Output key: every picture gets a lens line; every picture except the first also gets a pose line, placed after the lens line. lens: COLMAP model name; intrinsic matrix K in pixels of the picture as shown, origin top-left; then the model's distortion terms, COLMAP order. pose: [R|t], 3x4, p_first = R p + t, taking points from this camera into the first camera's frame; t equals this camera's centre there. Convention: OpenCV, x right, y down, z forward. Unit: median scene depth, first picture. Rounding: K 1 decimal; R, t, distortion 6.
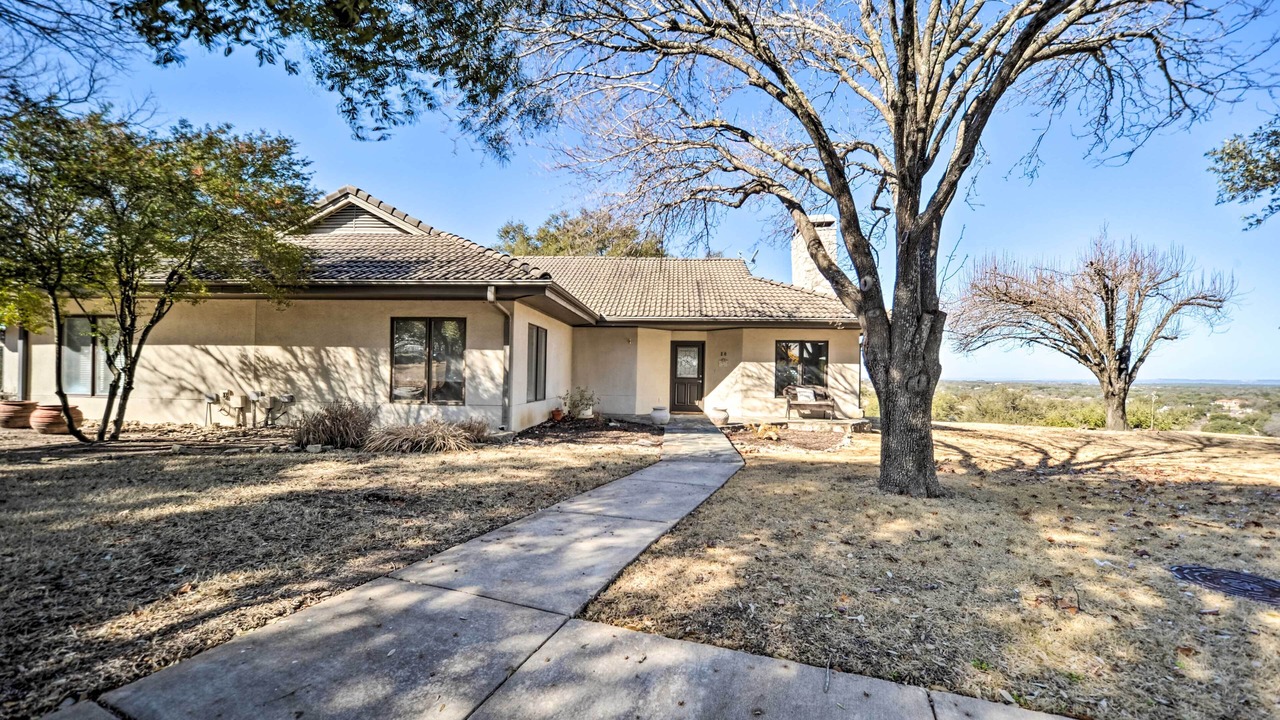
lens RADIAL K [[513.9, 0, 645.8], [0, 513.9, 371.7], [0, 0, 1]] dist [0.001094, 0.000248]
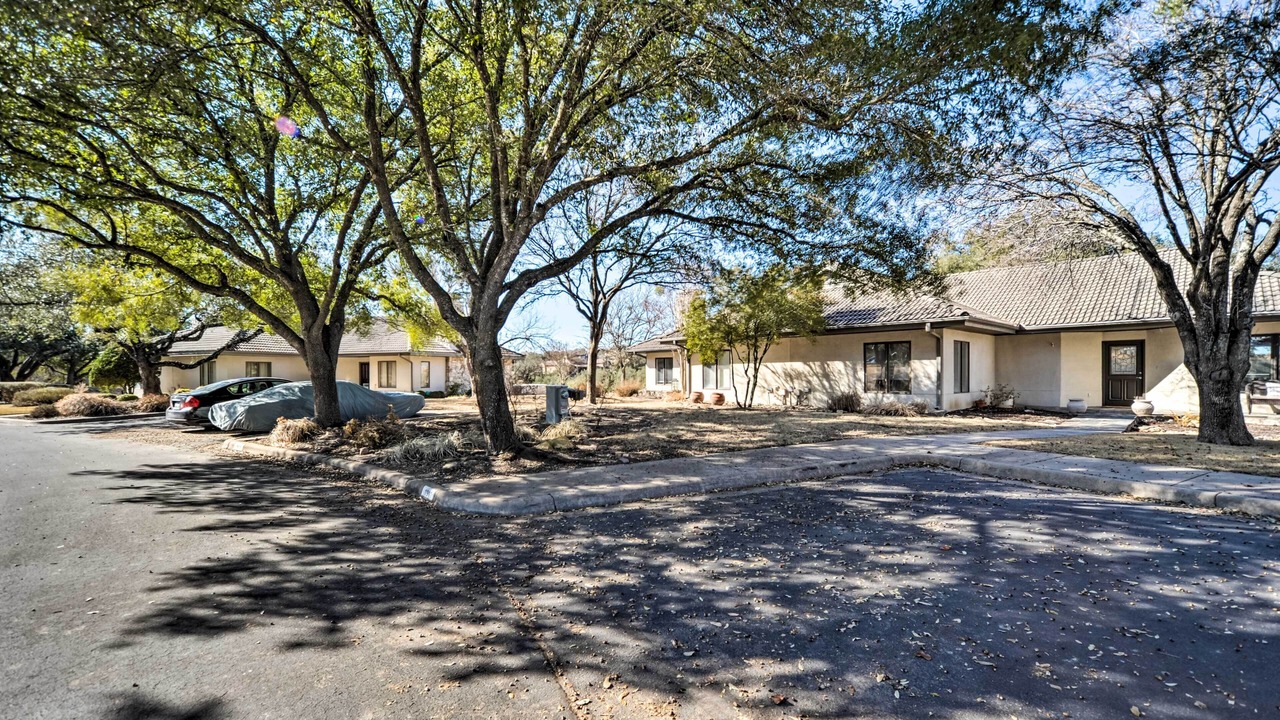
lens RADIAL K [[513.9, 0, 645.8], [0, 513.9, 371.7], [0, 0, 1]] dist [0.001094, 0.000248]
pose [[0.714390, -0.024935, -0.699304, 0.183653], [0.020922, 0.999679, -0.014271, -0.001330], [0.699435, -0.004436, 0.714682, -0.733564]]
